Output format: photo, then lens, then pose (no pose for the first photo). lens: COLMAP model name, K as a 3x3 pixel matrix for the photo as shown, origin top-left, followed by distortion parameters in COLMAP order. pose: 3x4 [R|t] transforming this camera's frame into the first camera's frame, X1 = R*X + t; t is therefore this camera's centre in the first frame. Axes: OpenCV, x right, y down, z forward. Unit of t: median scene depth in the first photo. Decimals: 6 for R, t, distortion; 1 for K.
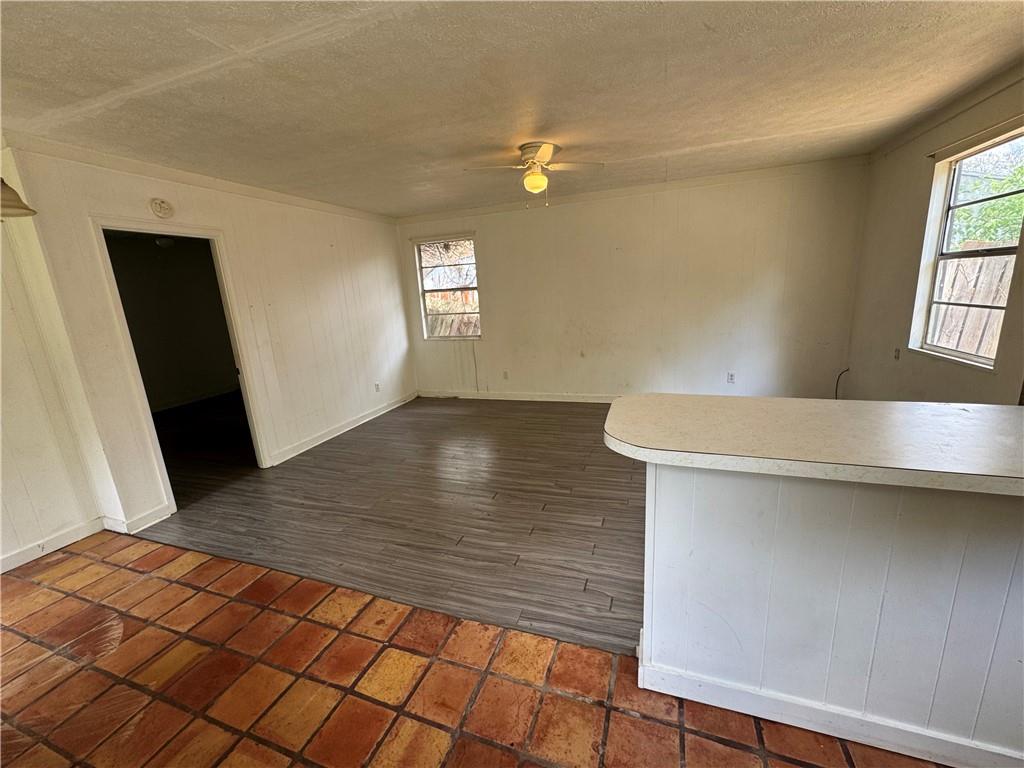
lens RADIAL K [[409.1, 0, 515.0], [0, 409.1, 384.2], [0, 0, 1]] dist [-0.005413, -0.000145]
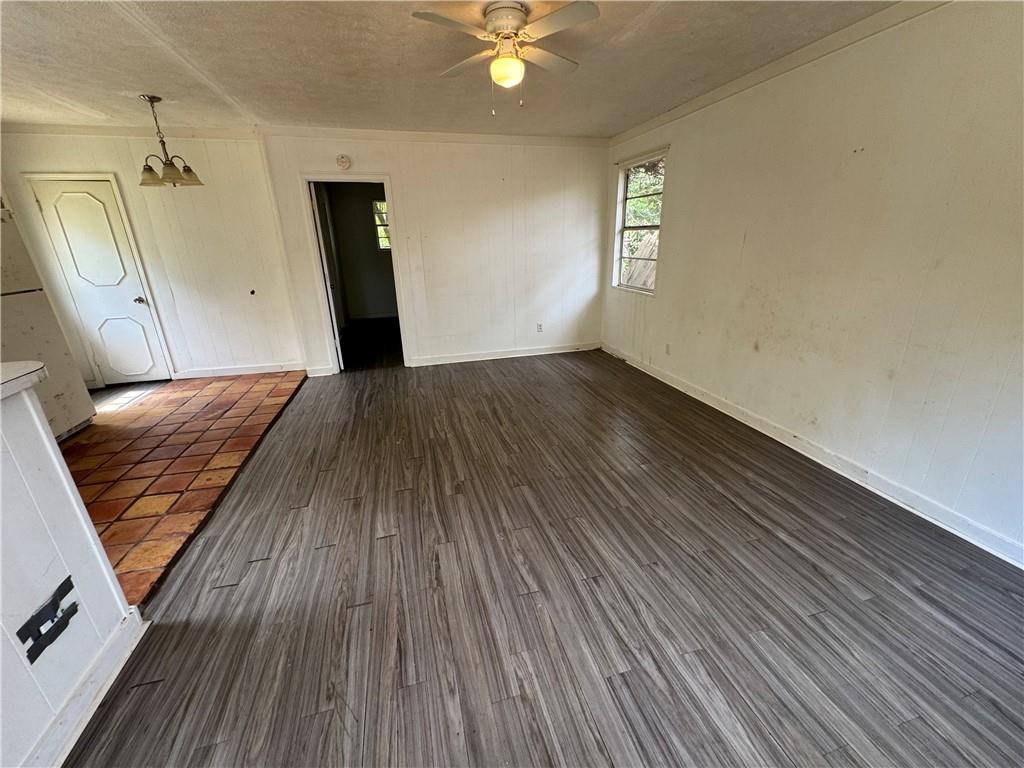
lens RADIAL K [[409.1, 0, 513.4], [0, 409.1, 384.0], [0, 0, 1]] dist [-0.005413, -0.000145]
pose [[0.572098, 0.318435, -0.755846, 0.774575], [-0.199364, 0.947906, 0.248452, -0.176529], [0.795587, 0.008549, 0.605780, 0.630559]]
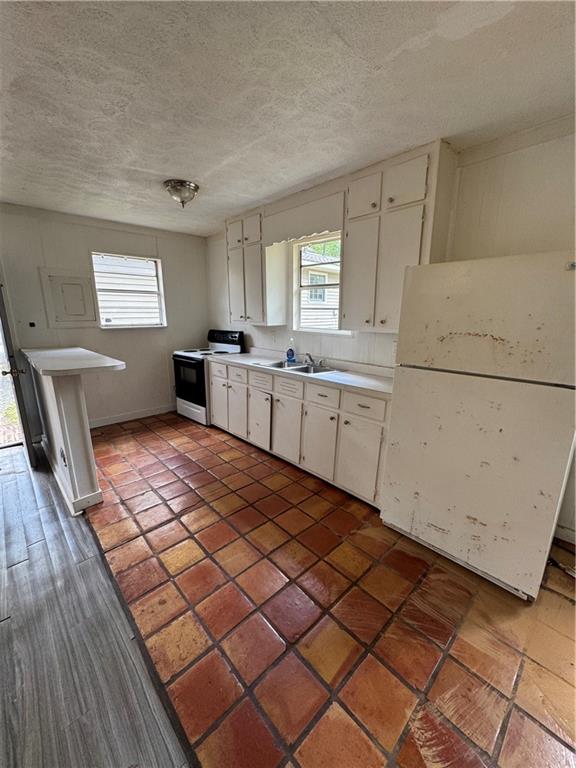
lens RADIAL K [[306.9, 0, 288.5], [0, 306.9, 385.1], [0, 0, 1]] dist [-0.005413, -0.000145]
pose [[-0.888840, -0.046754, 0.455827, -0.630721], [0.156812, 0.903679, 0.398465, -0.141691], [-0.430551, 0.425650, -0.795894, 0.810086]]
